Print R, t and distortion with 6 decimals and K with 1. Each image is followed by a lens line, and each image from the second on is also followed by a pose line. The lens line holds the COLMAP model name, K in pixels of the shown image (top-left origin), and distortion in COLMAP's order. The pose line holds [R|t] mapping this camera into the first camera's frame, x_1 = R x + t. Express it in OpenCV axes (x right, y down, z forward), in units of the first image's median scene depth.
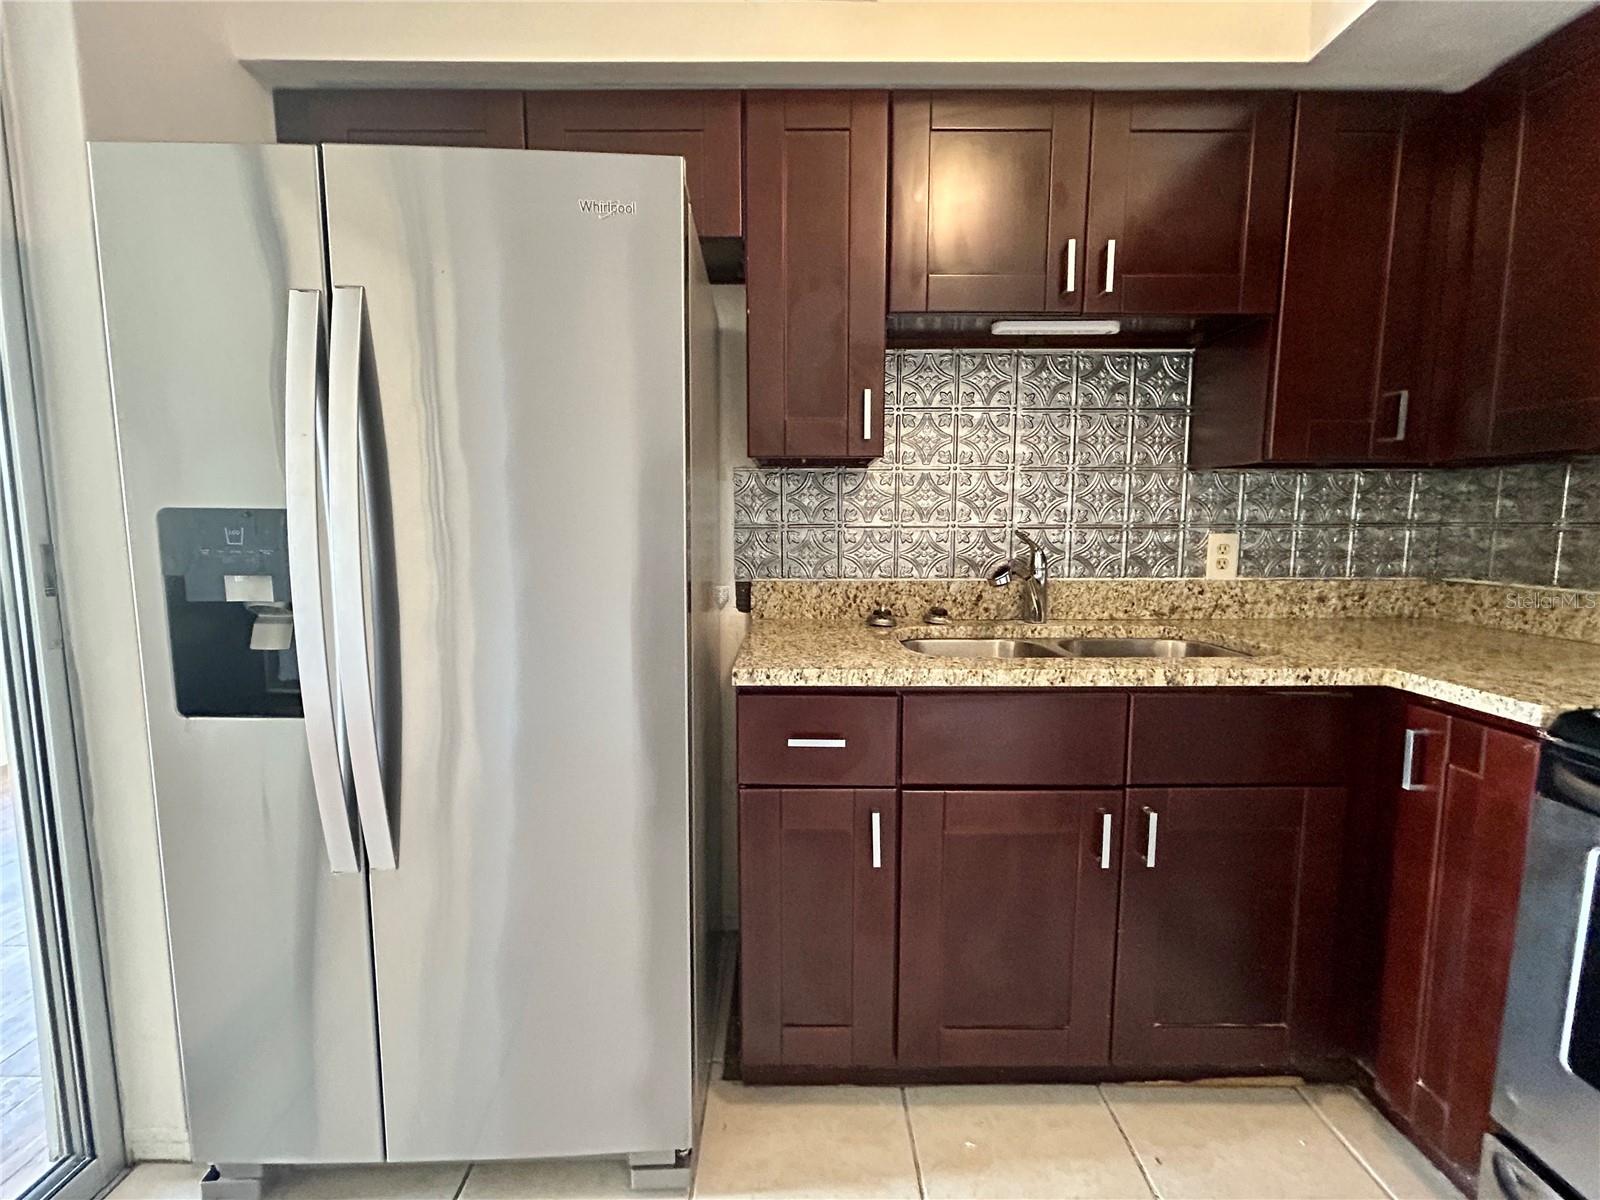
lens RADIAL K [[705.3, 0, 794.6], [0, 705.3, 599.4], [0, 0, 1]] dist [-0.000134, 0.000358]
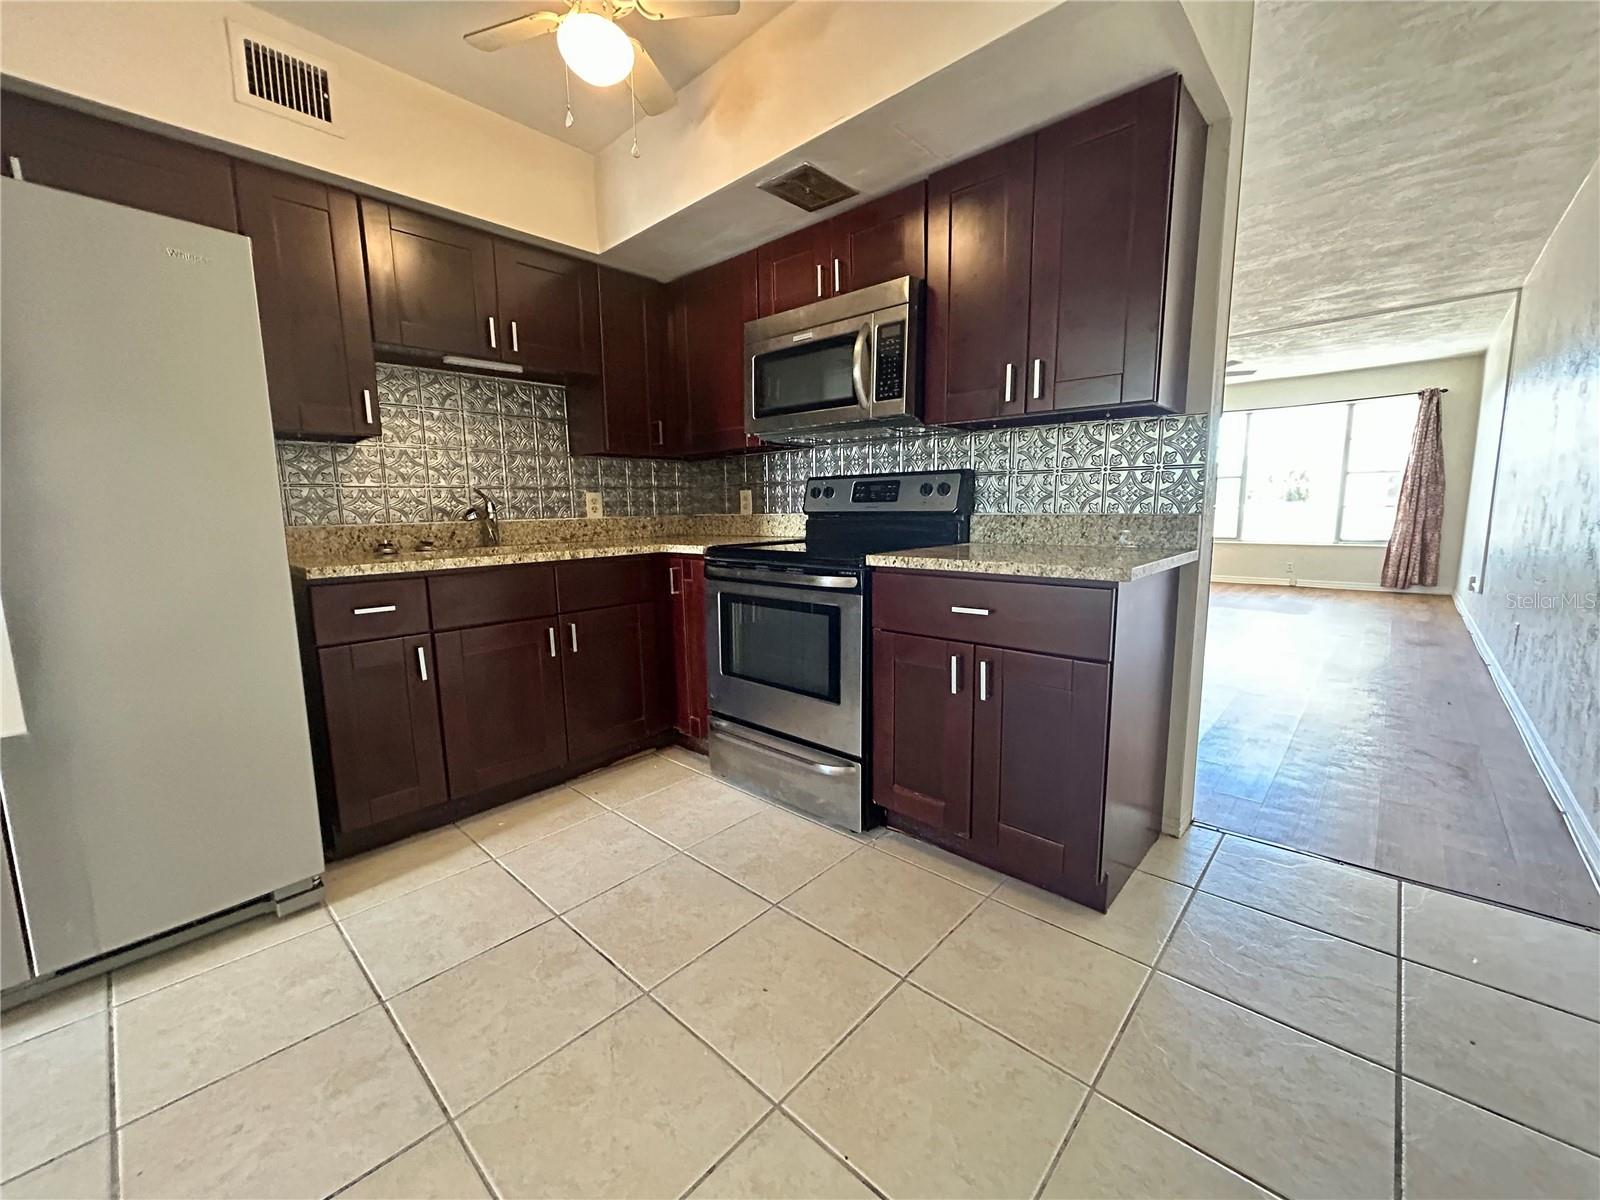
lens RADIAL K [[643.6, 0, 795.0], [0, 643.6, 599.9], [0, 0, 1]] dist [-0.006097, 0.003725]
pose [[0.682215, -0.116533, 0.721805, -0.257356], [0.100264, 0.992801, 0.065520, 0.124099], [-0.724244, 0.027672, 0.688988, -0.496498]]
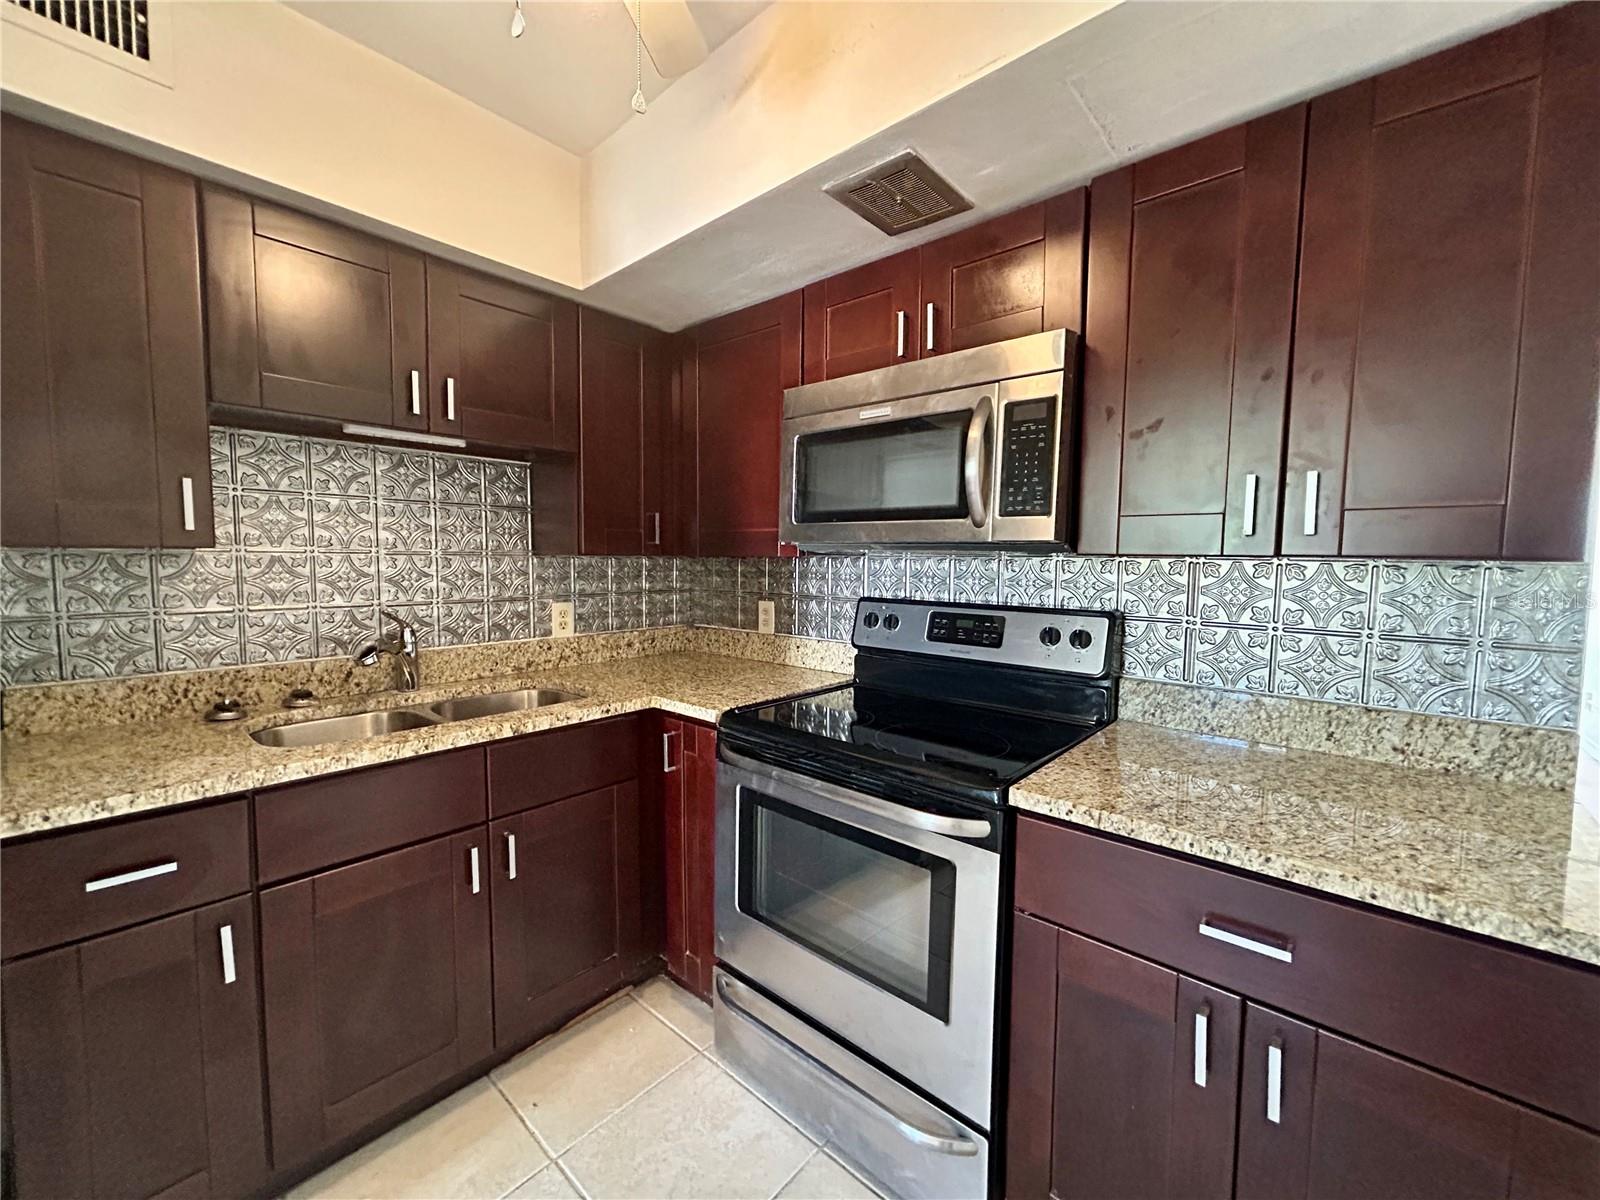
lens RADIAL K [[643.6, 0, 795.0], [0, 643.6, 599.9], [0, 0, 1]] dist [-0.006097, 0.003725]
pose [[0.668038, -0.042752, 0.742898, 0.000814], [0.077640, 0.996904, -0.012447, -0.049685], [-0.740066, 0.065994, 0.669289, -0.137351]]
